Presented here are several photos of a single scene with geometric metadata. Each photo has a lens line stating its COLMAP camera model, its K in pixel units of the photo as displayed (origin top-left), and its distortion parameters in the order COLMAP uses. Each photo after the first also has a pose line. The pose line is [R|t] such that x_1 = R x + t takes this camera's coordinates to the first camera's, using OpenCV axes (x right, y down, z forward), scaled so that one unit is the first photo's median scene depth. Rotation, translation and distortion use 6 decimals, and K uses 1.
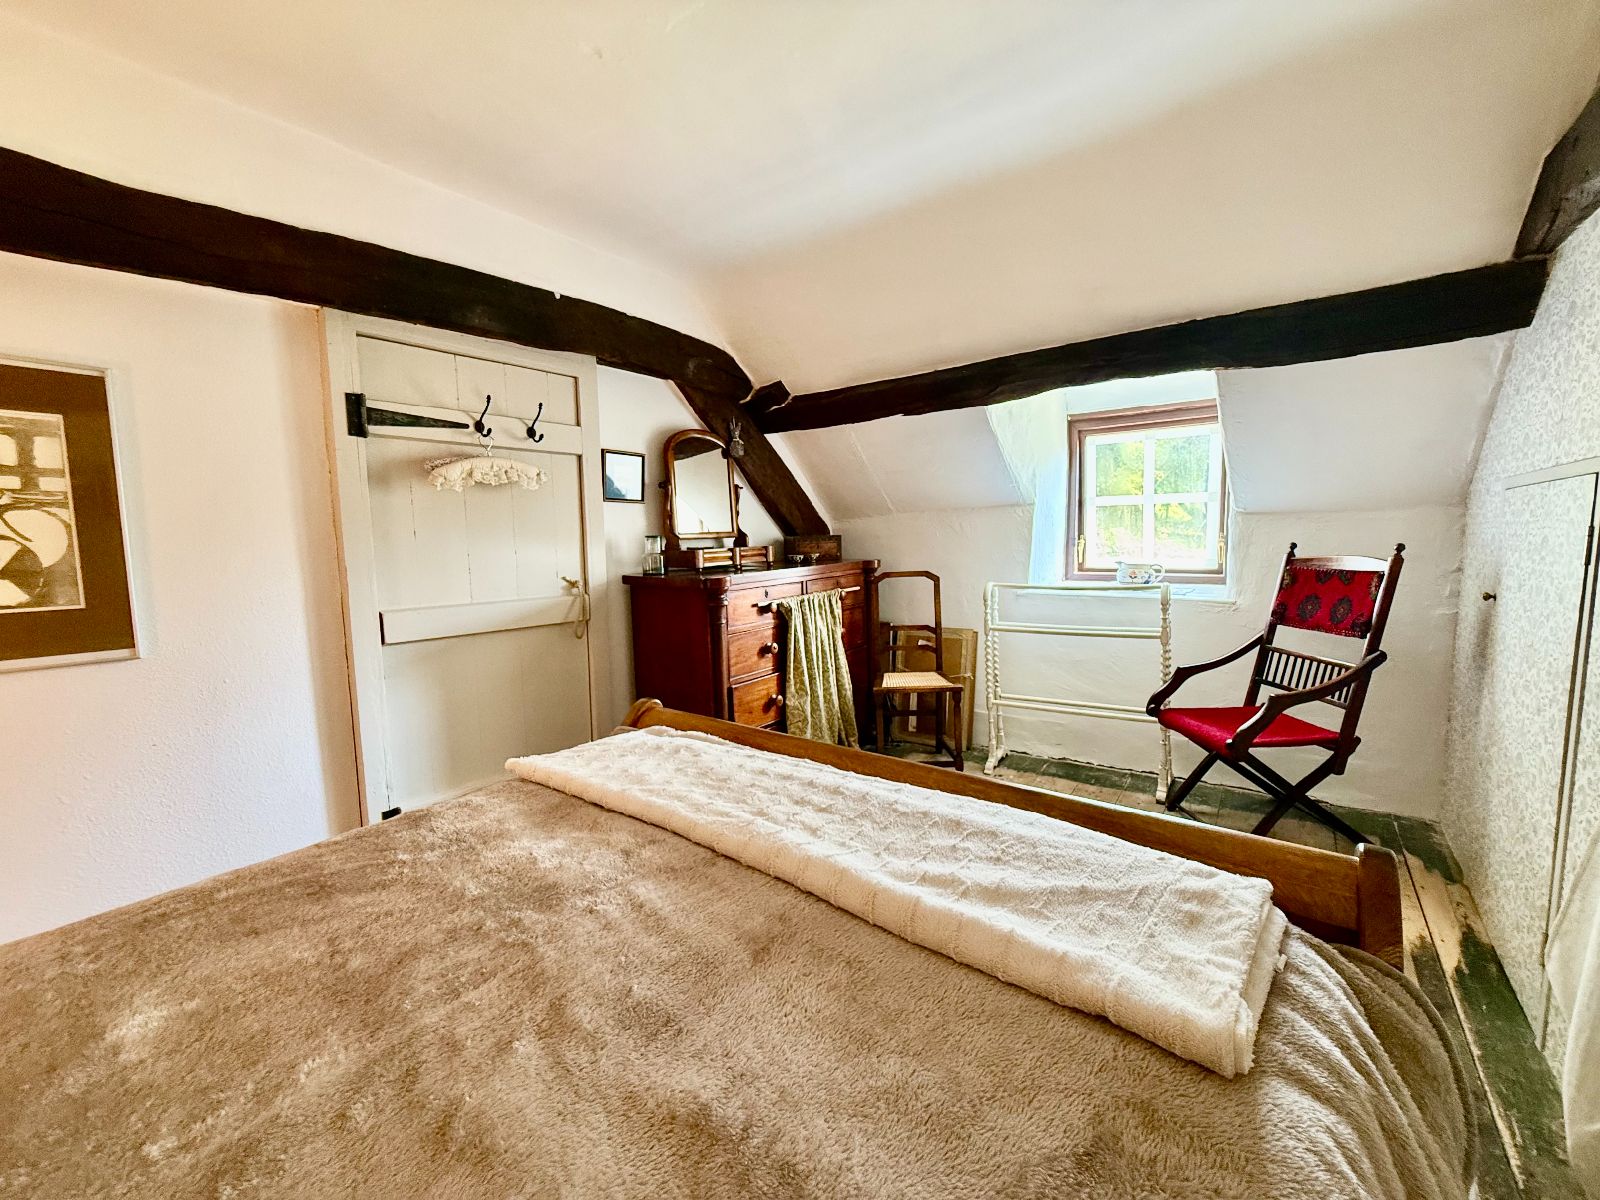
lens RADIAL K [[639.2, 0, 802.3], [0, 639.2, 604.5], [0, 0, 1]] dist [-0.002549, 0.001828]
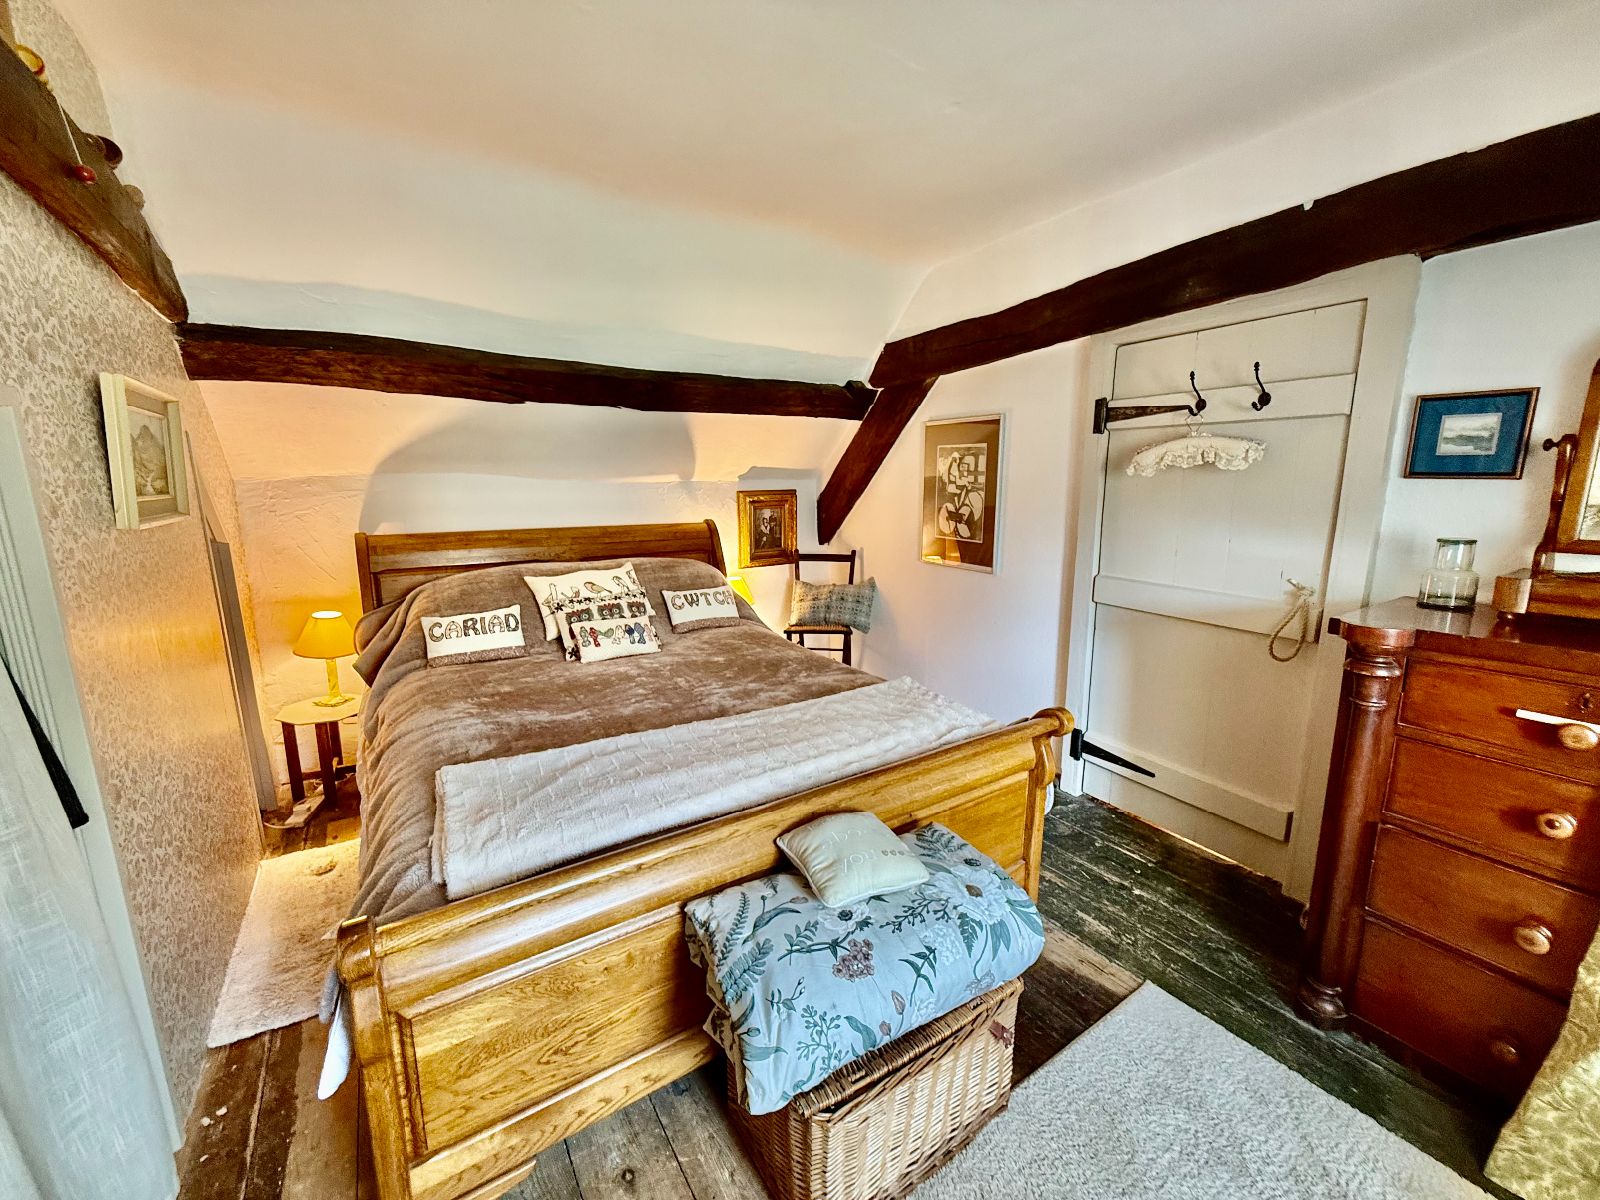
lens RADIAL K [[639.2, 0, 803.2], [0, 639.2, 593.3], [0, 0, 1]] dist [-0.002549, 0.001828]
pose [[-0.347644, 0.199540, -0.916148, 0.698273], [-0.078778, 0.967422, 0.240601, -0.214198], [0.934311, 0.155816, -0.320600, 0.901132]]
